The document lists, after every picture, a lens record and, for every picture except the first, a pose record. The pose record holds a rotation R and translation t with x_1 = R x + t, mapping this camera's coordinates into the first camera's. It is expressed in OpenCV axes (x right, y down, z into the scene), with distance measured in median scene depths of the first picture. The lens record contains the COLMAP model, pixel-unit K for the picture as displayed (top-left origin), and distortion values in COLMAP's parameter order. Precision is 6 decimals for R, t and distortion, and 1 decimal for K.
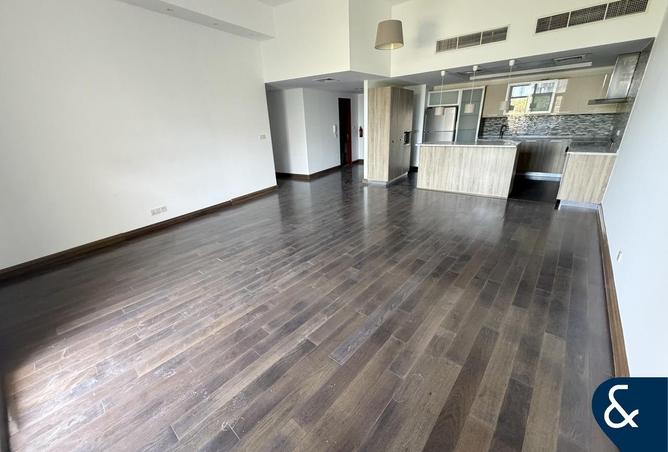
lens RADIAL K [[268.2, 0, 333.1], [0, 268.2, 224.7], [0, 0, 1]] dist [0.000718, 0.000263]
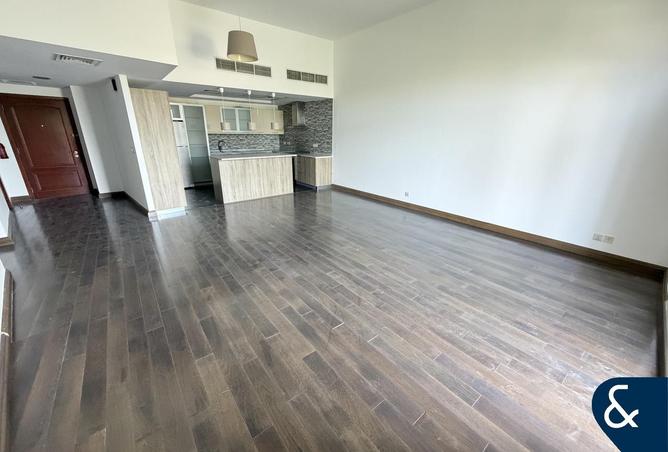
lens RADIAL K [[268.2, 0, 333.3], [0, 268.2, 224.9], [0, 0, 1]] dist [0.000718, 0.000263]
pose [[0.183390, -0.280277, 0.942238, -1.123861], [0.334174, 0.919188, 0.208379, -0.286007], [-0.924498, 0.276657, 0.262231, 0.854580]]
